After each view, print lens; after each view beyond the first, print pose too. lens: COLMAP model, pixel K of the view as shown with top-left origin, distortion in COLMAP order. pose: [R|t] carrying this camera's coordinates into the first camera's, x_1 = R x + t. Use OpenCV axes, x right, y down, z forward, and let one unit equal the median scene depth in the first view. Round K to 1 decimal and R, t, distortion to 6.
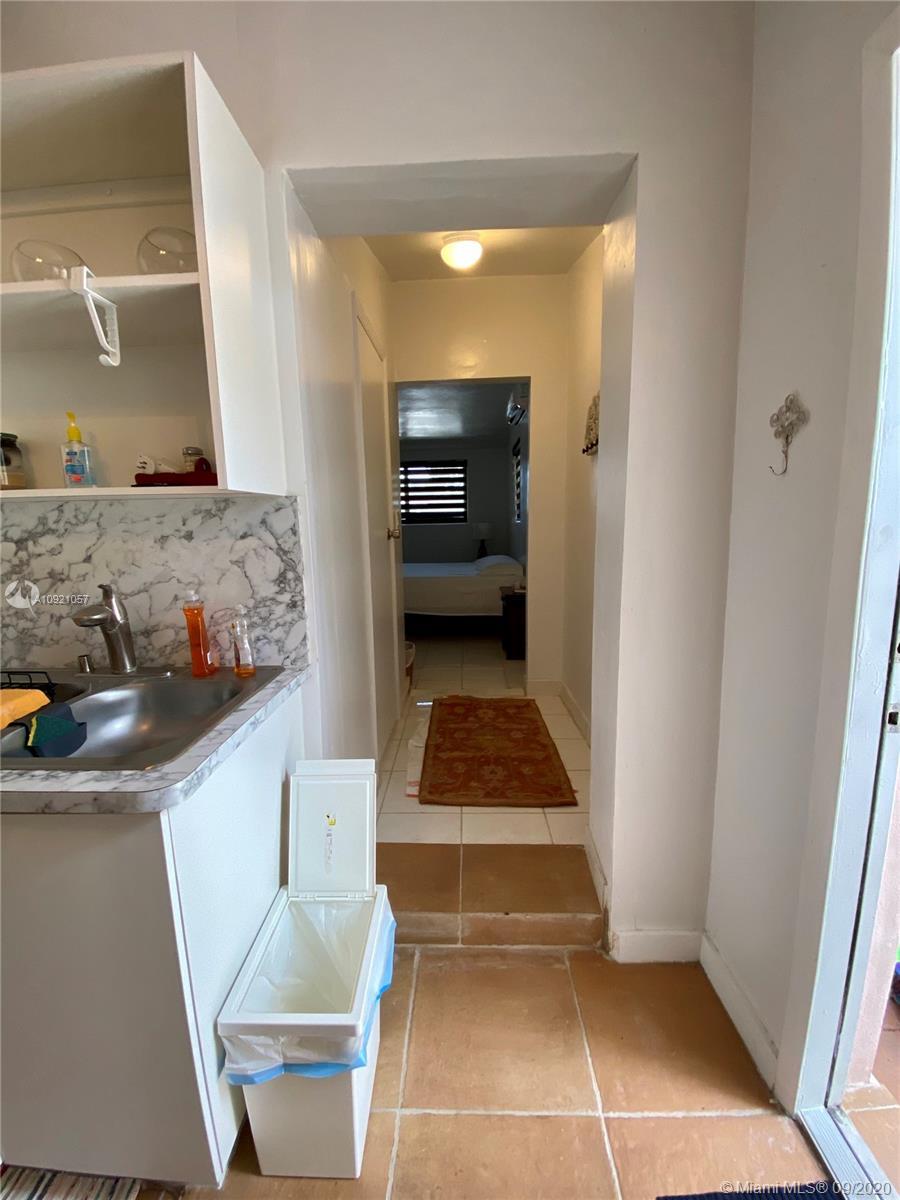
lens RADIAL K [[482.5, 0, 450.9], [0, 482.5, 601.1], [0, 0, 1]] dist [0.022435, -0.025482]
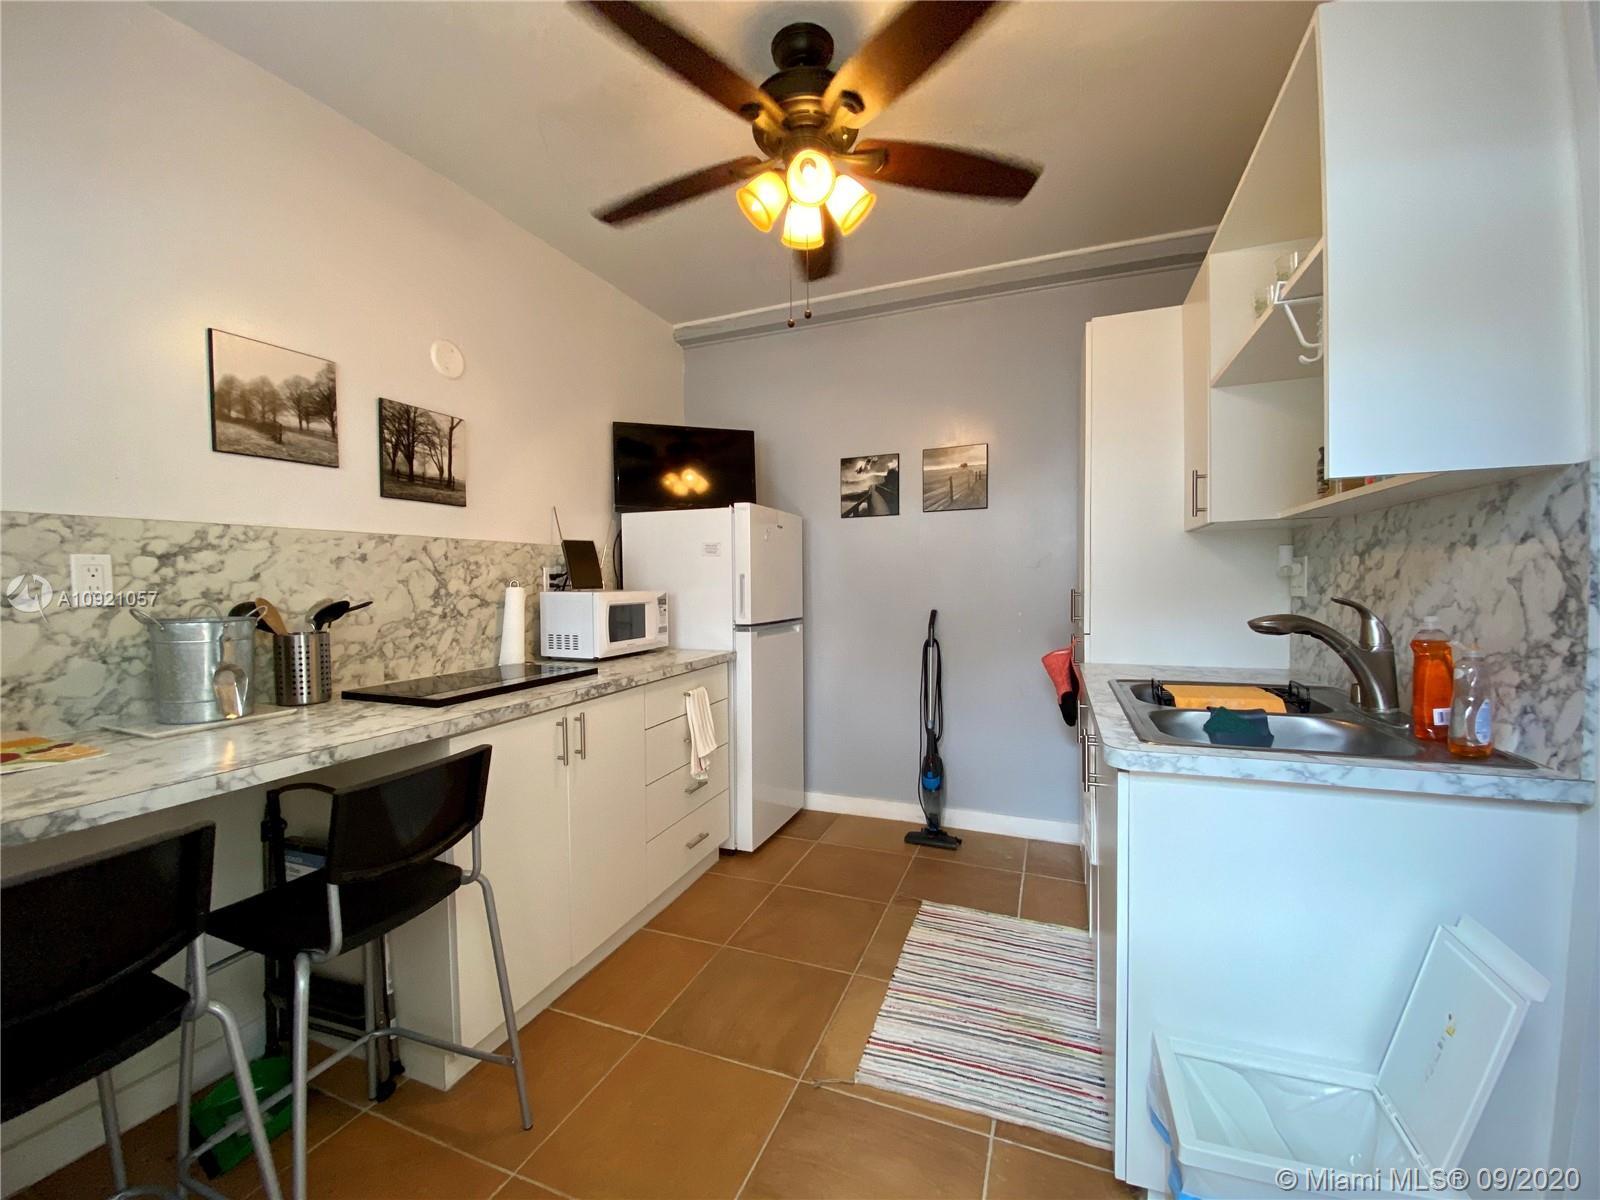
lens RADIAL K [[643.4, 0, 803.5], [0, 643.4, 606.6], [0, 0, 1]] dist [0.022435, -0.025482]
pose [[-0.335636, 0.052610, -0.940522, 0.639721], [-0.132802, 0.985824, 0.102536, -0.009730], [0.932584, 0.159318, -0.323891, 0.423343]]
